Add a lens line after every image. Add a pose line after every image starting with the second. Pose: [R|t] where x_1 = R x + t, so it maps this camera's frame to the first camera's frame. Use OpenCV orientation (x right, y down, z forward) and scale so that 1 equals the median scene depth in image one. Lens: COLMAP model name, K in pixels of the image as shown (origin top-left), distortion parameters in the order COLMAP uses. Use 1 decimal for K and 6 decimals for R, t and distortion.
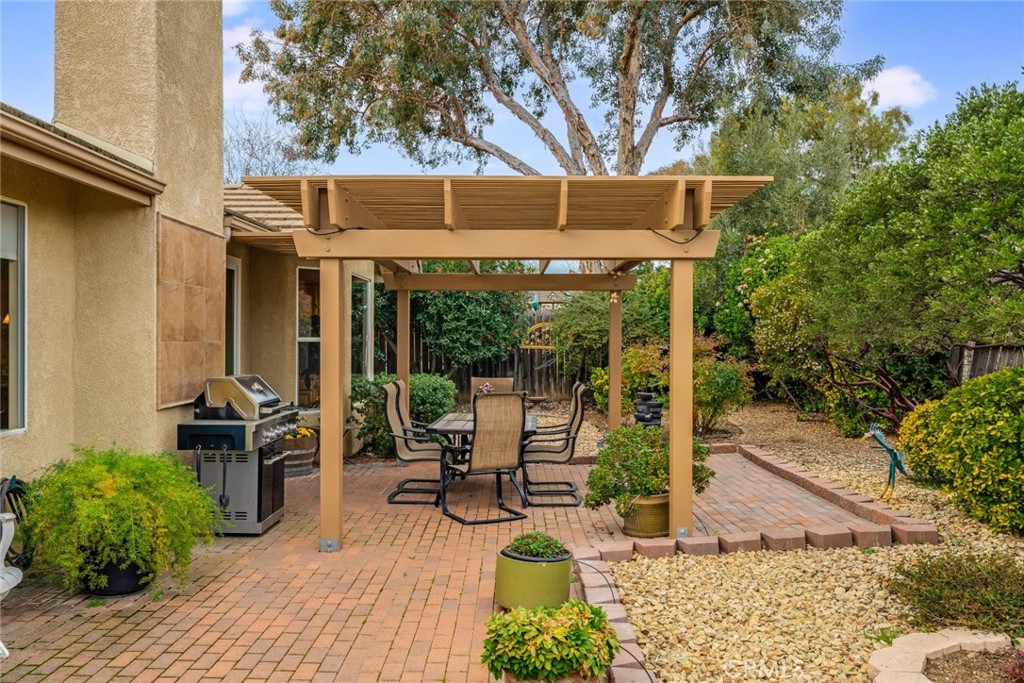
lens RADIAL K [[839.4, 0, 513.3], [0, 839.4, 342.1], [0, 0, 1]] dist [0.005404, 0.002477]
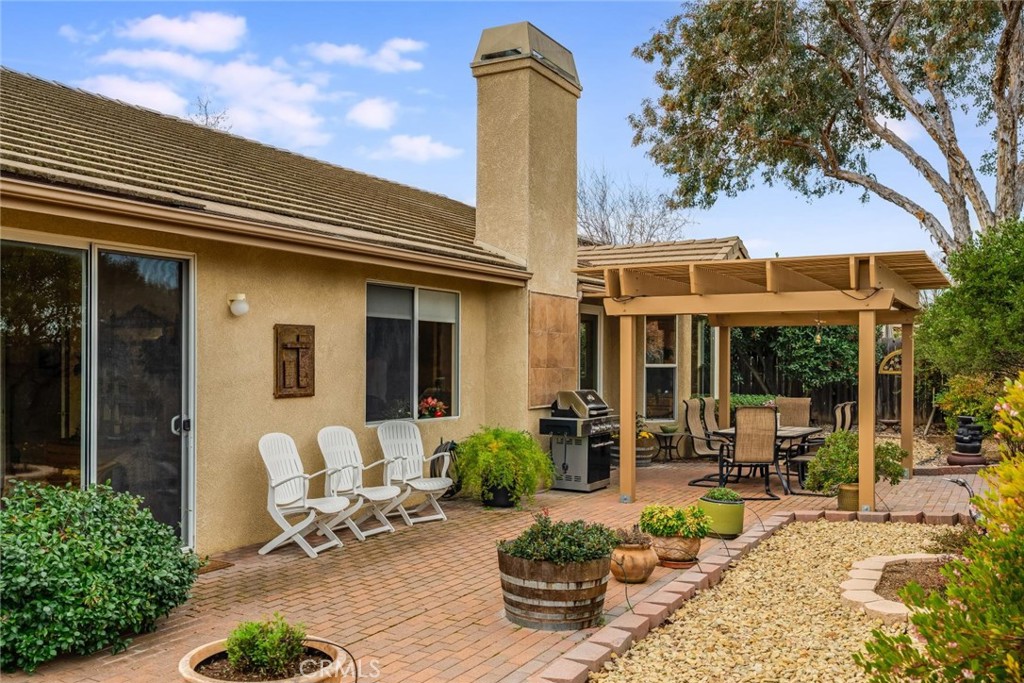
lens RADIAL K [[900.8, 0, 504.4], [0, 900.8, 357.5], [0, 0, 1]] dist [0.009857, -0.001881]
pose [[0.874381, -0.000398, -0.485239, 0.355548], [-0.003264, 0.999972, -0.006702, -0.008579], [0.485229, 0.007444, 0.874356, -0.517081]]
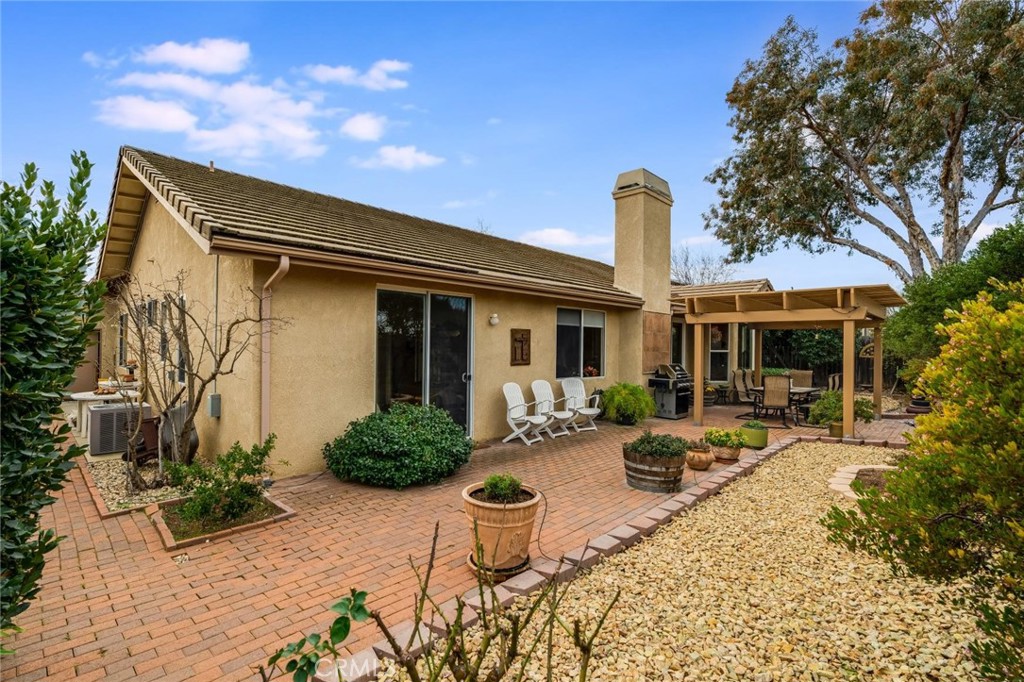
lens RADIAL K [[463.1, 0, 509.5], [0, 463.1, 342.2], [0, 0, 1]] dist [-0.006974, 0.003373]
pose [[0.721459, 0.000866, -0.692456, 0.364884], [-0.012207, 0.999860, -0.011468, -0.009505], [0.692349, 0.016727, 0.721368, -0.517643]]
